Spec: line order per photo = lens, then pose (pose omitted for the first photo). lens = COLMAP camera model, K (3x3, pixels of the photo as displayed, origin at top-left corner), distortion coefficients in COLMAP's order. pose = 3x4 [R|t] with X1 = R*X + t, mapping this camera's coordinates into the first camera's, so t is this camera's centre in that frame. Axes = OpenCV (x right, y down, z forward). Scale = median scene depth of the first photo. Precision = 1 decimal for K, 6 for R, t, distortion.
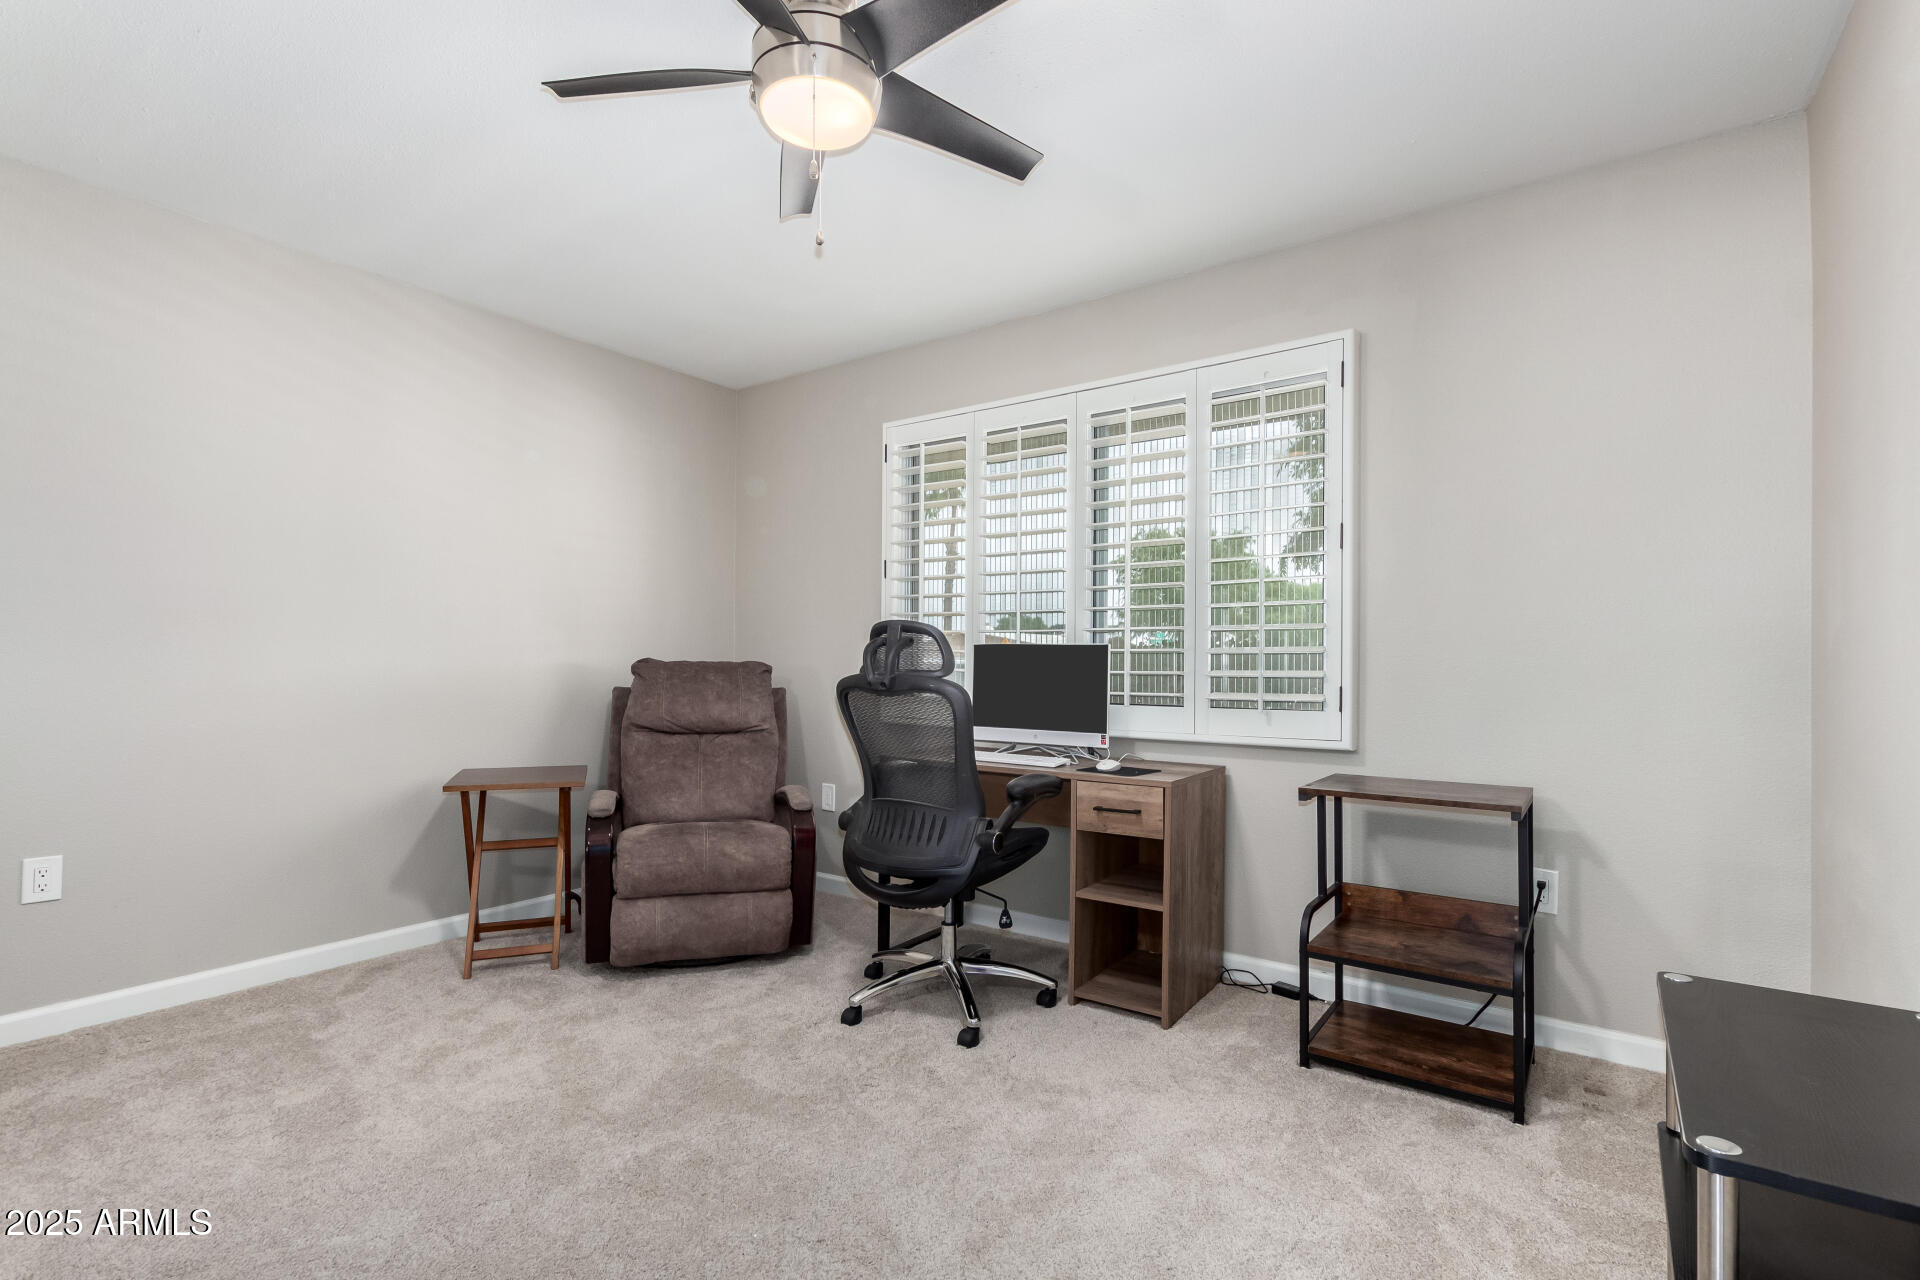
lens RADIAL K [[886.2, 0, 951.3], [0, 886.2, 660.1], [0, 0, 1]] dist [-0.000575, -0.000140]
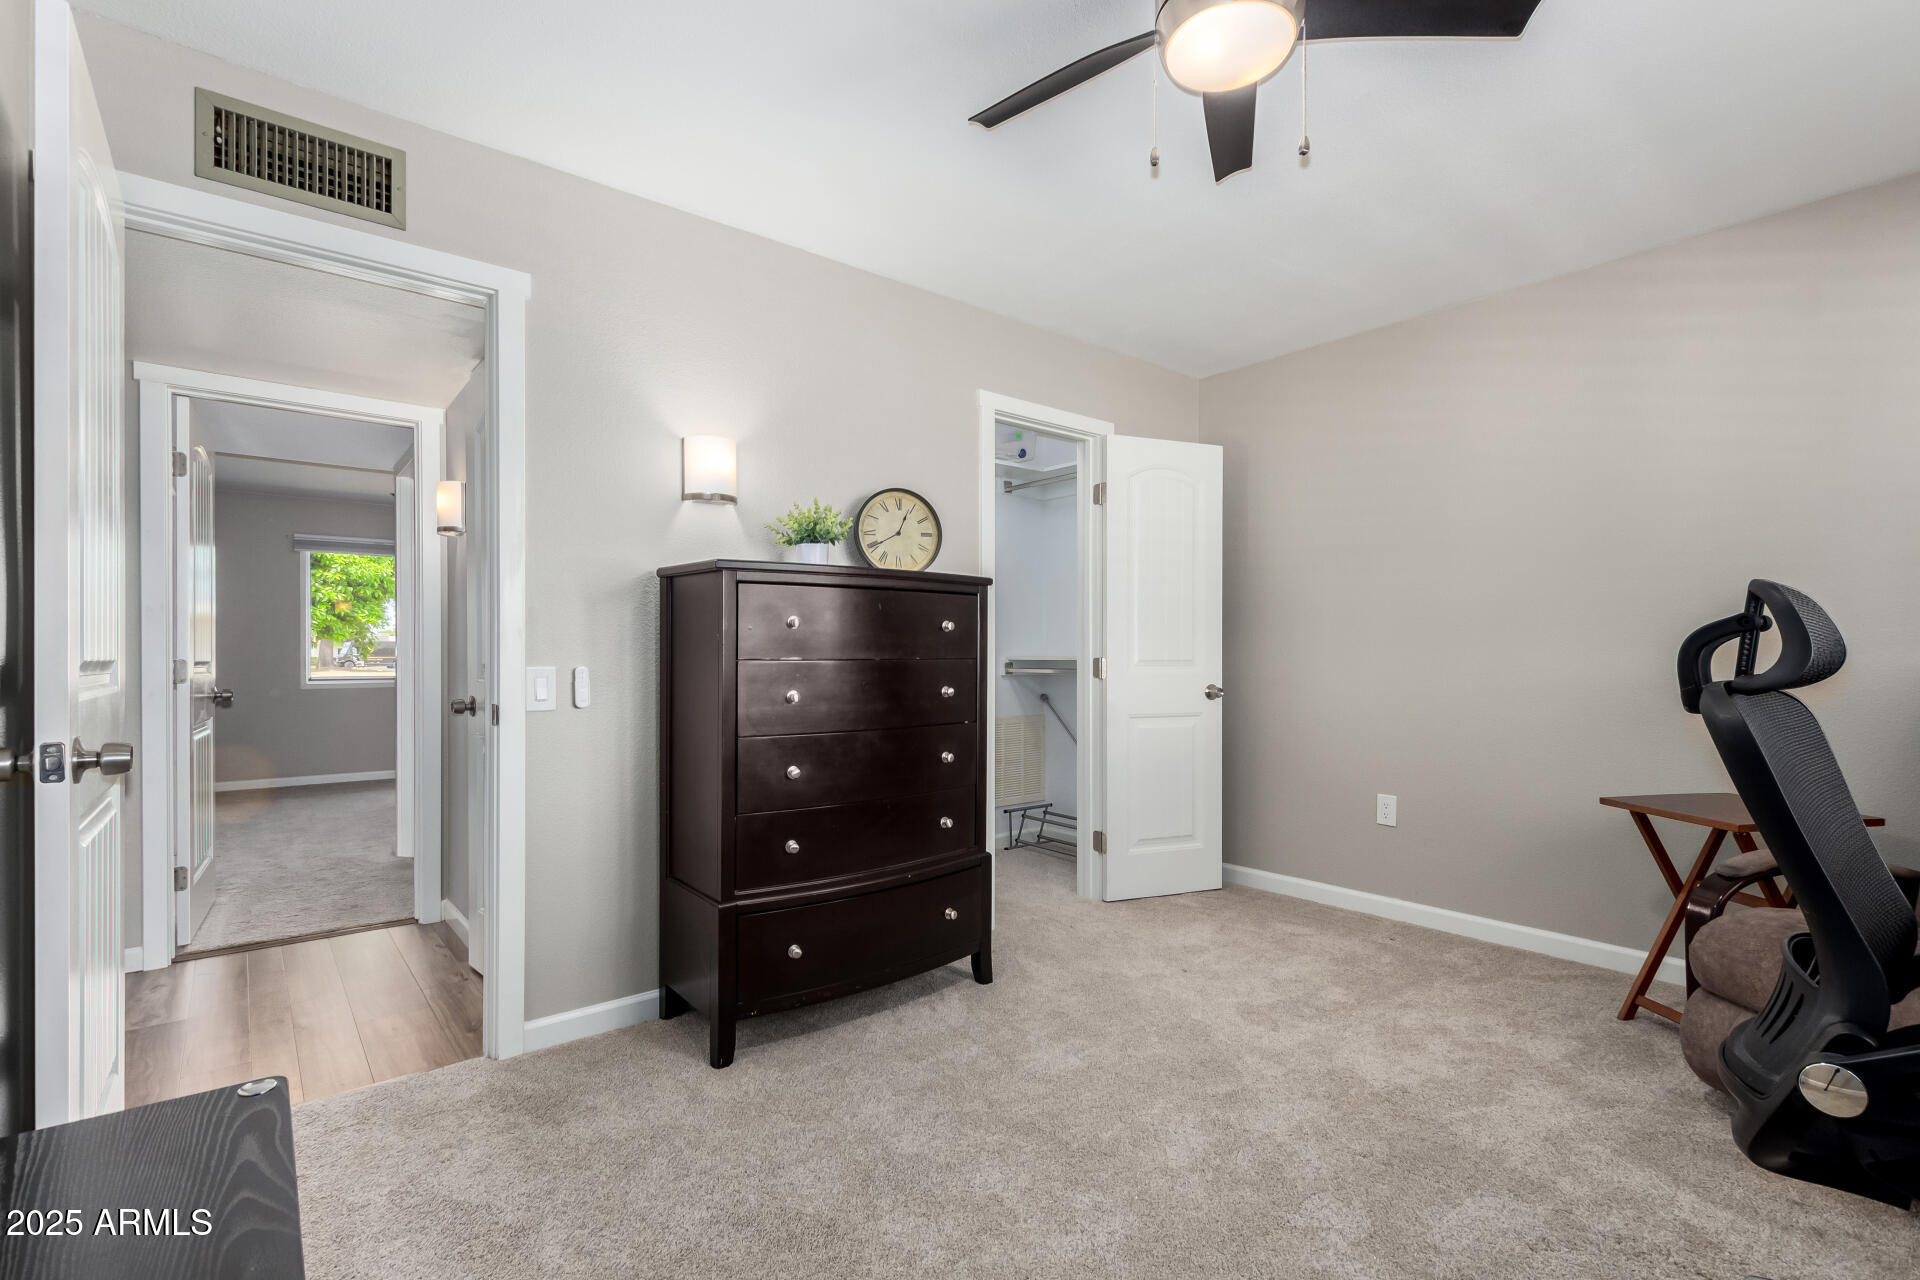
lens RADIAL K [[886.2, 0, 951.3], [0, 886.2, 660.1], [0, 0, 1]] dist [-0.000575, -0.000140]
pose [[-0.265737, 0.004012, -0.964037, 0.567320], [0.006253, 0.999977, 0.002438, -0.008415], [0.964025, -0.005380, -0.265756, 0.684759]]
